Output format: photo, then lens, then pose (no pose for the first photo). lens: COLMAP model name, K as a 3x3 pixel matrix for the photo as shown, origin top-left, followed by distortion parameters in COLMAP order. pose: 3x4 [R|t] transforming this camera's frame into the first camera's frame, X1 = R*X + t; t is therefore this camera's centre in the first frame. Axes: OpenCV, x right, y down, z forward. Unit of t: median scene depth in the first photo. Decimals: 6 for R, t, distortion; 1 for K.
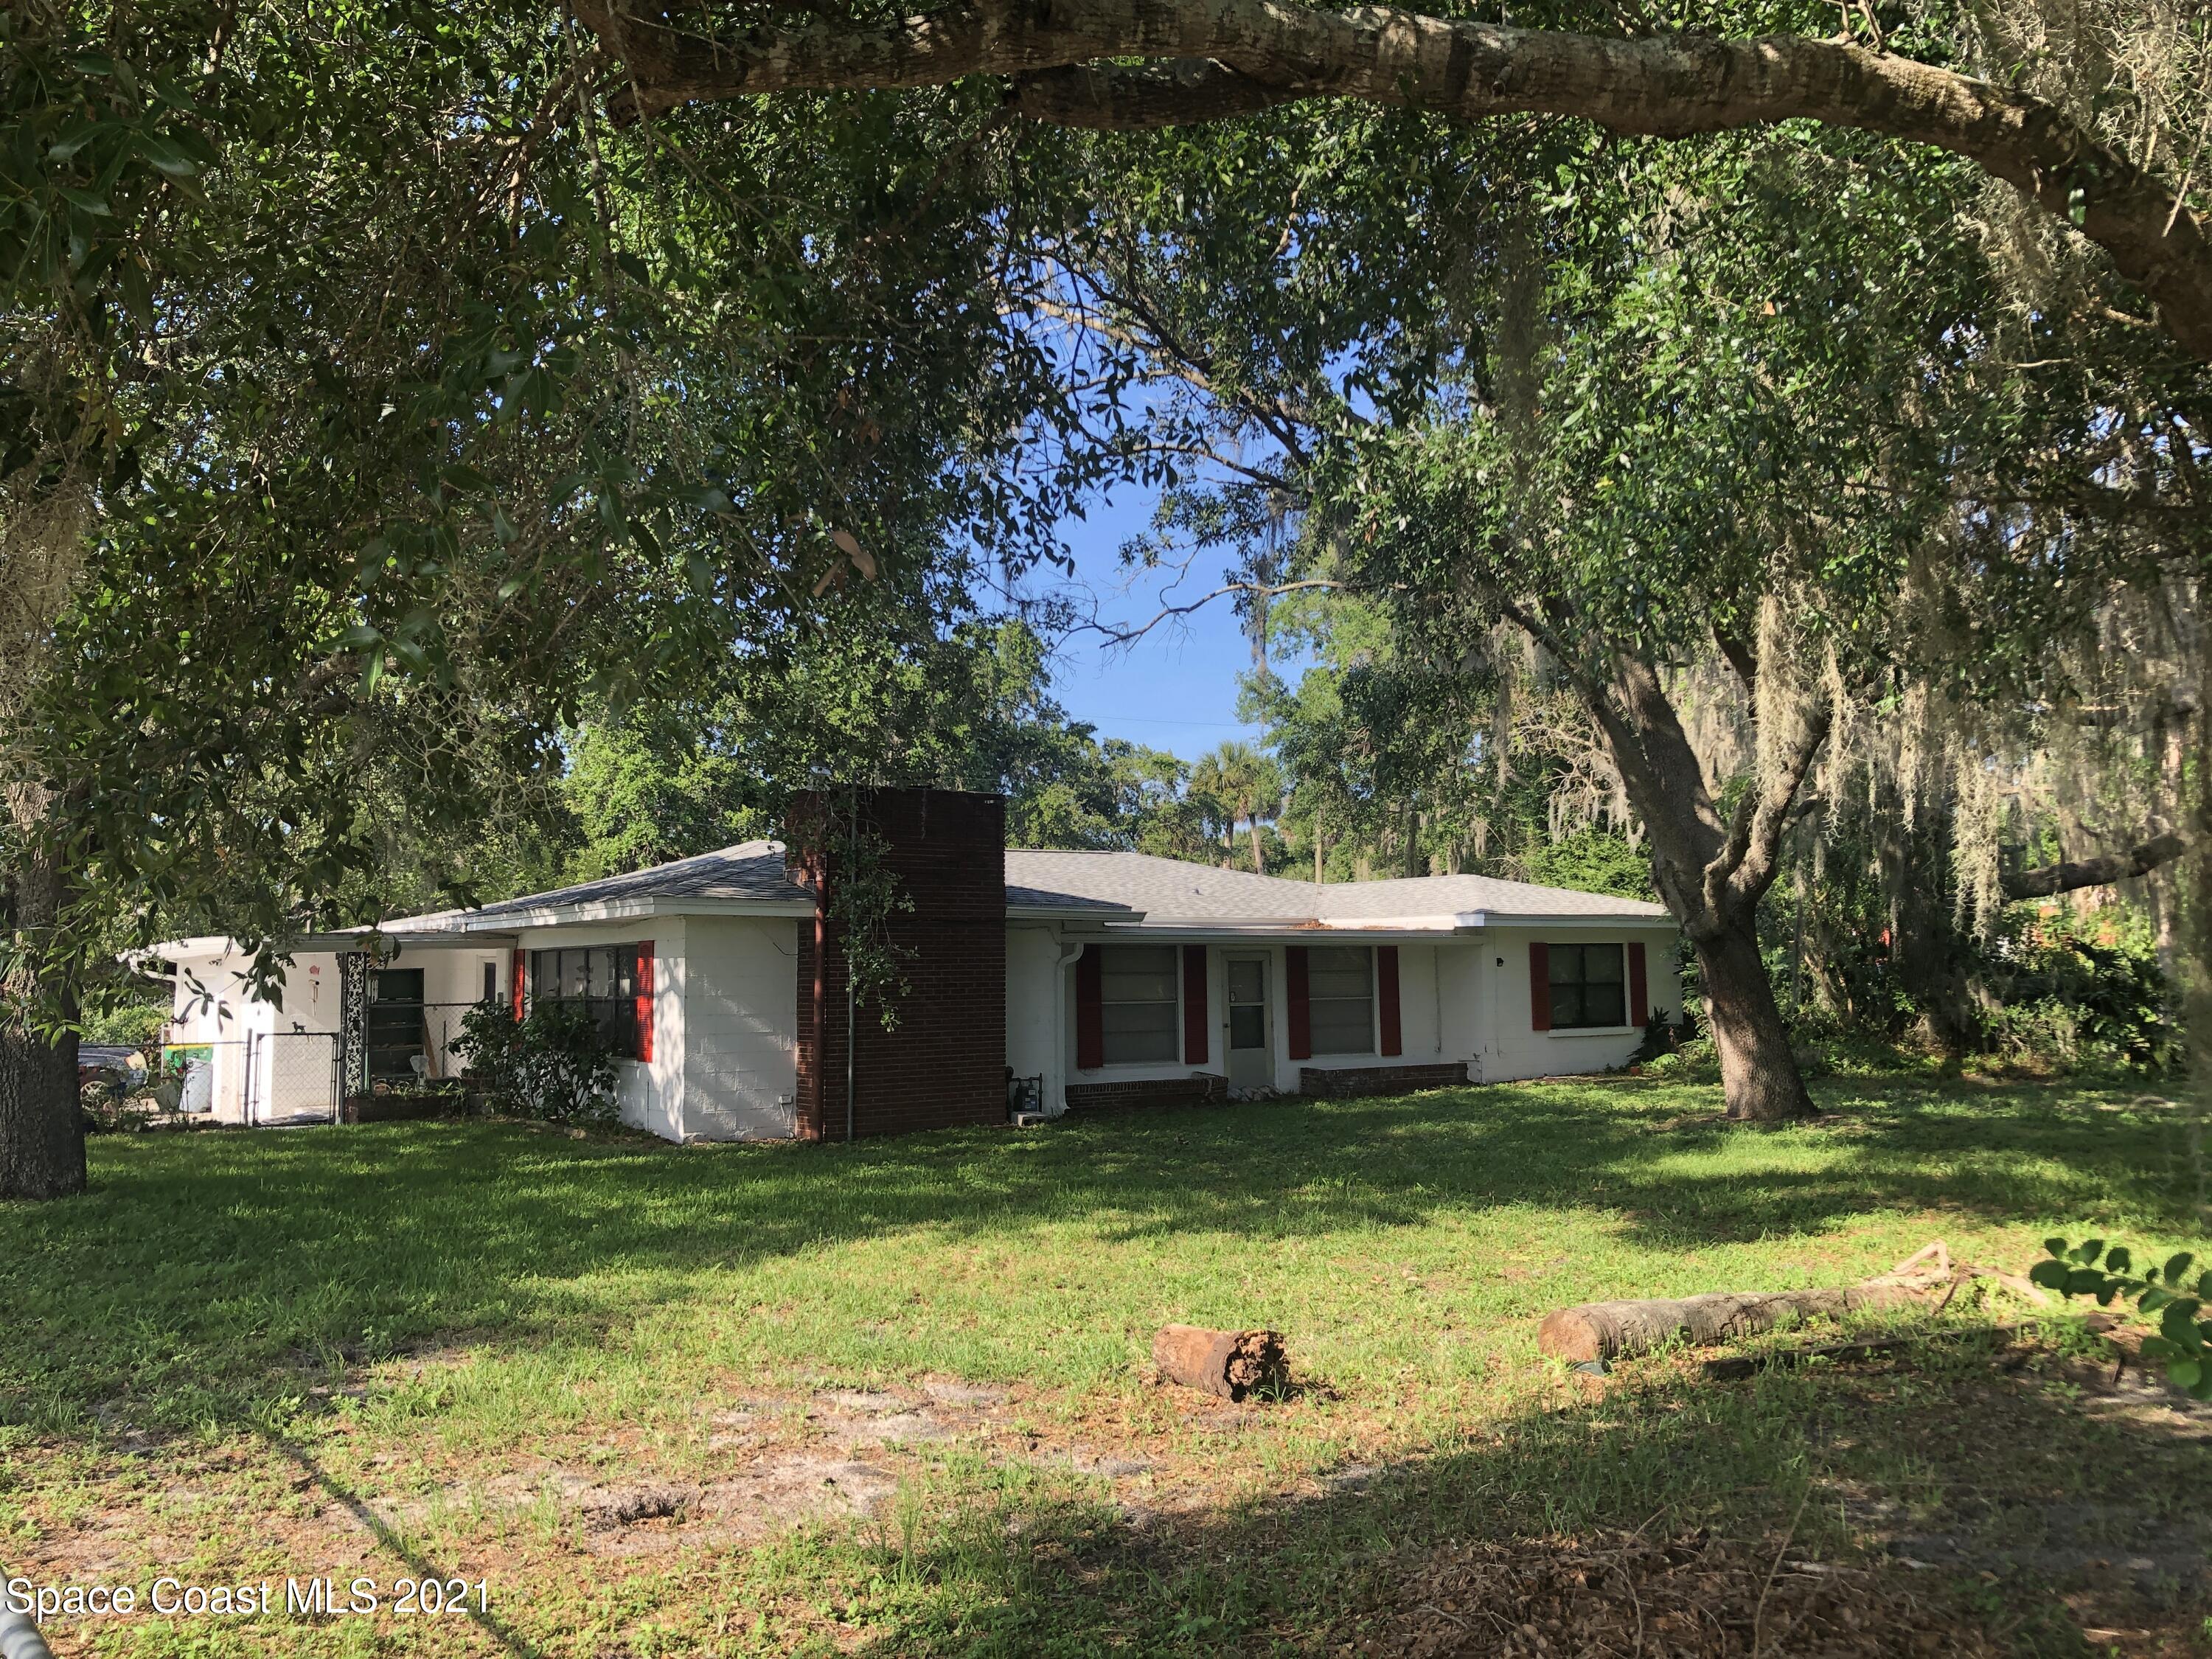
lens RADIAL K [[1806.2, 0, 1106.0], [0, 1806.2, 829.5], [0, 0, 1]] dist [0.004465, -0.002128]
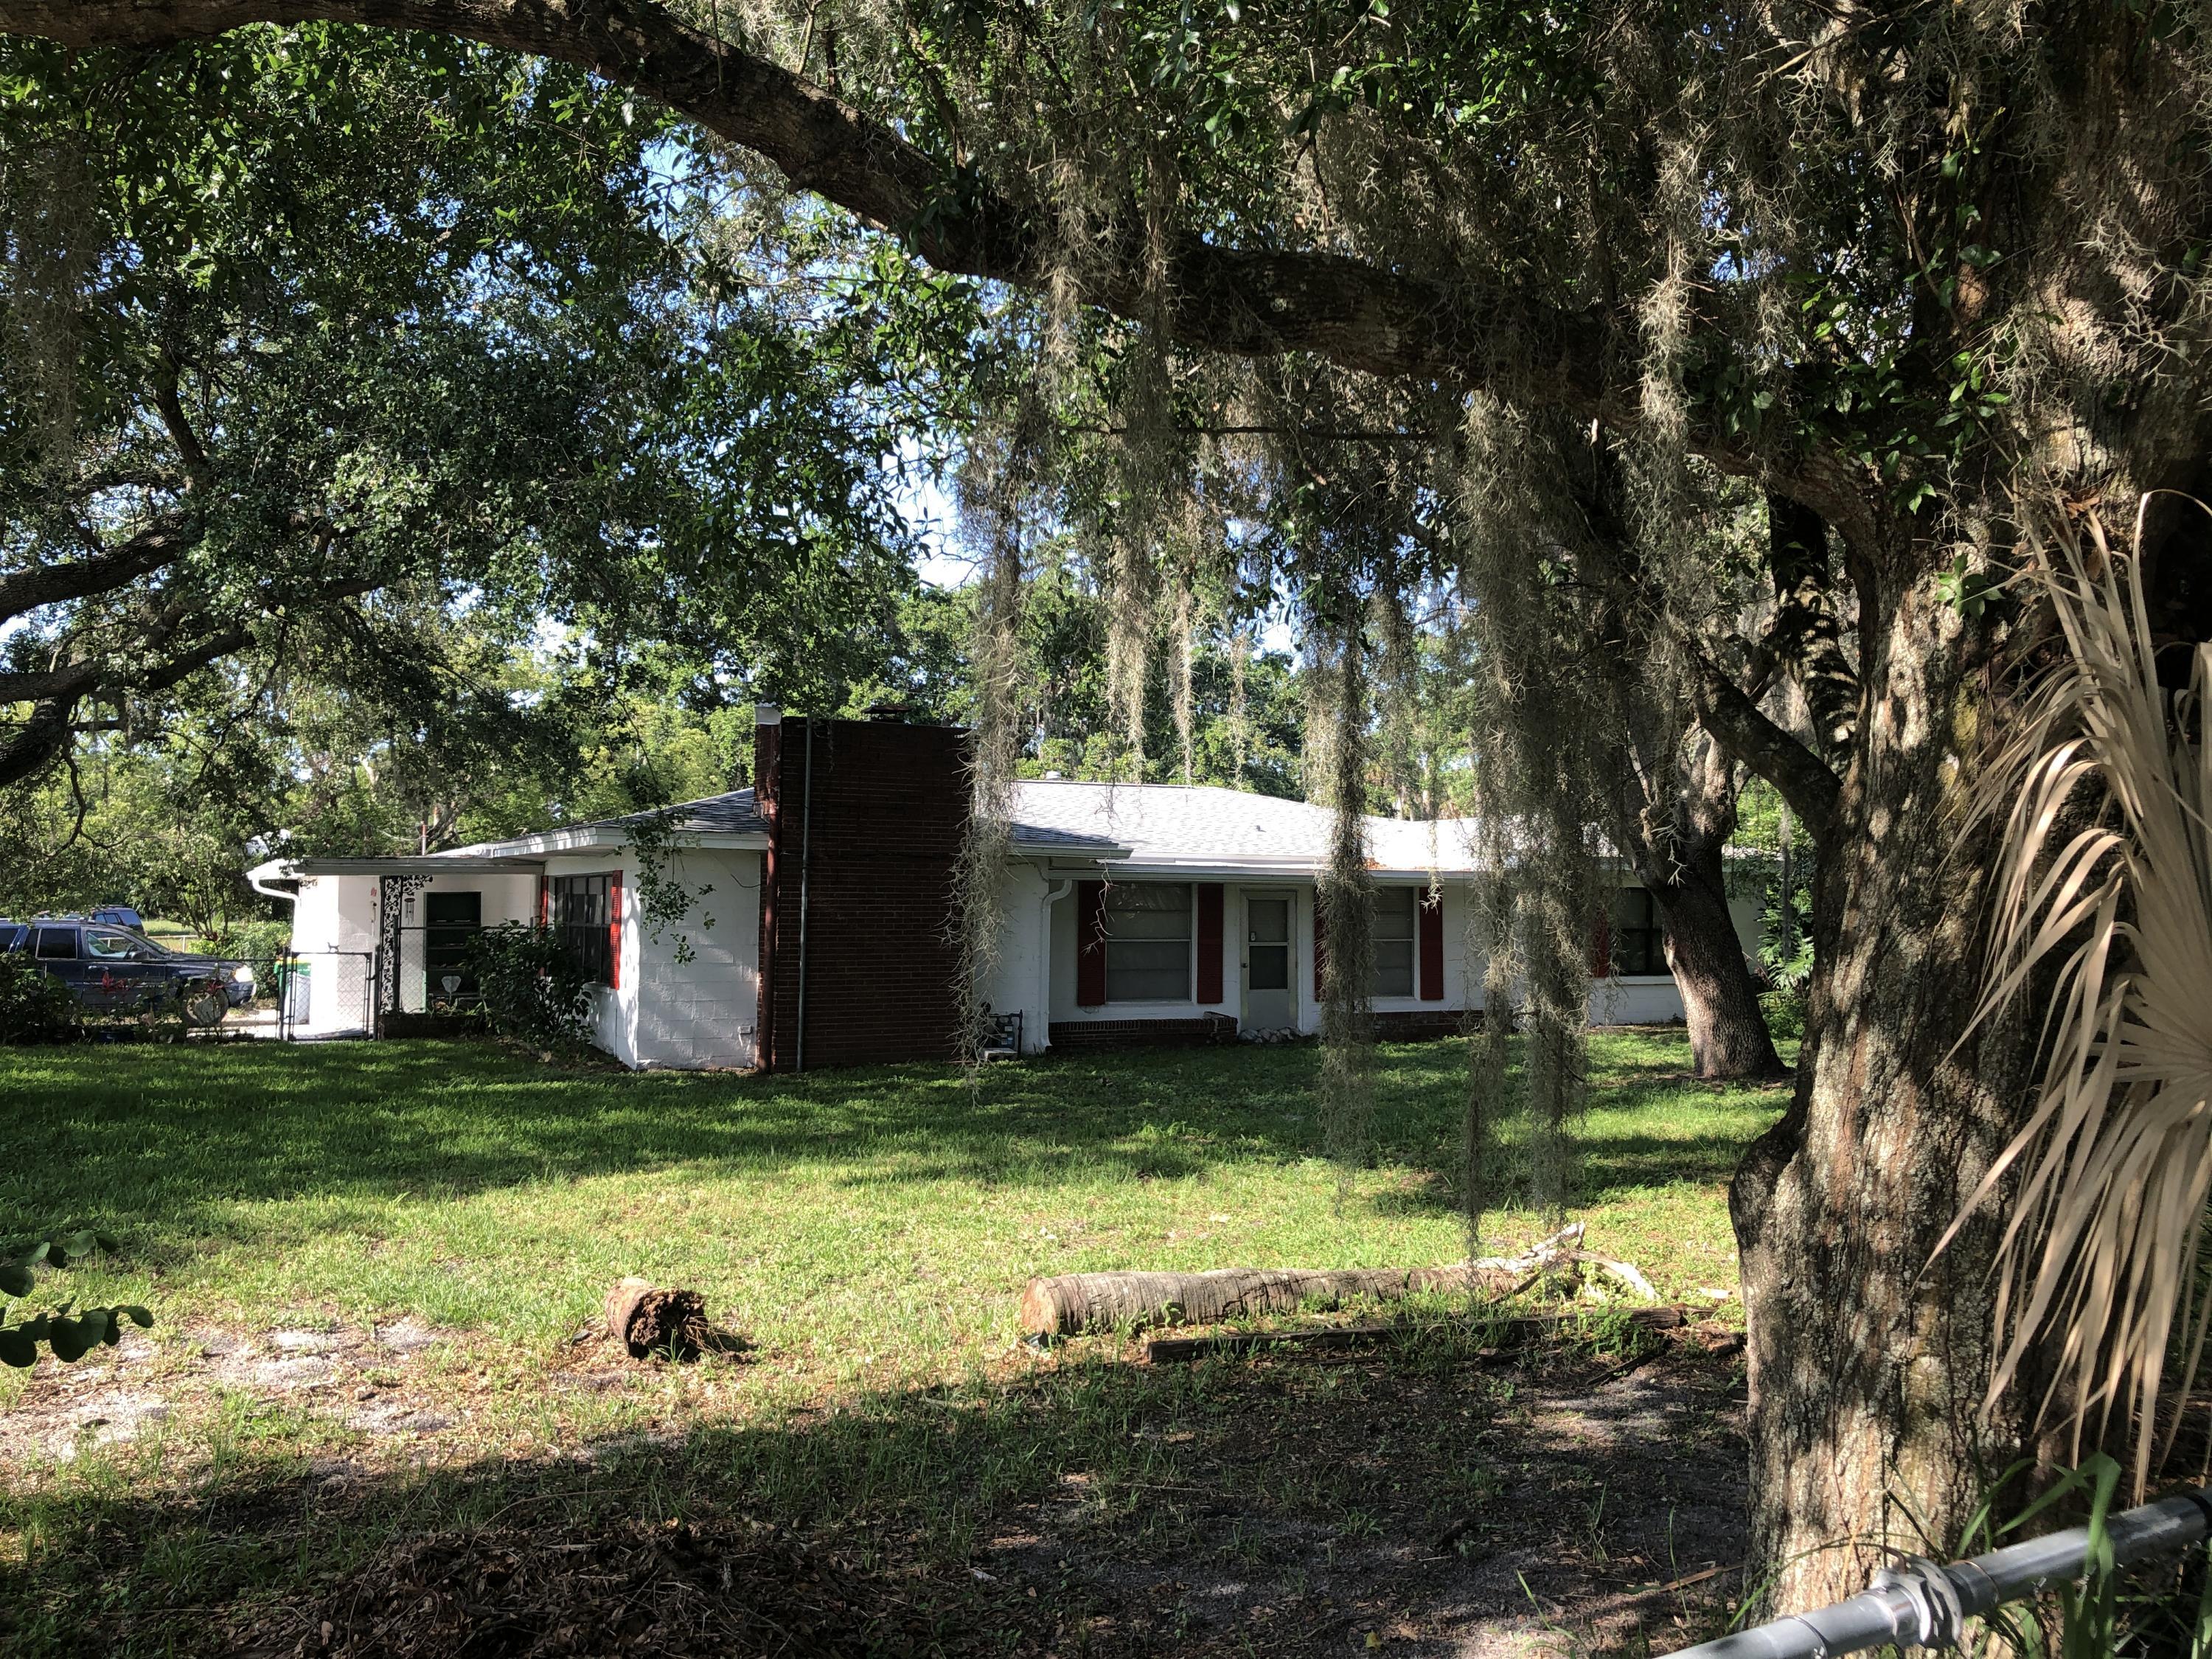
lens RADIAL K [[1811.9, 0, 1106.0], [0, 1811.9, 829.5], [0, 0, 1]] dist [-0.016496, -0.001360]
pose [[0.991666, 0.013884, -0.128088, 0.132157], [-0.009011, 0.999216, 0.038550, -0.002332], [0.128523, -0.037074, 0.991013, 0.023409]]
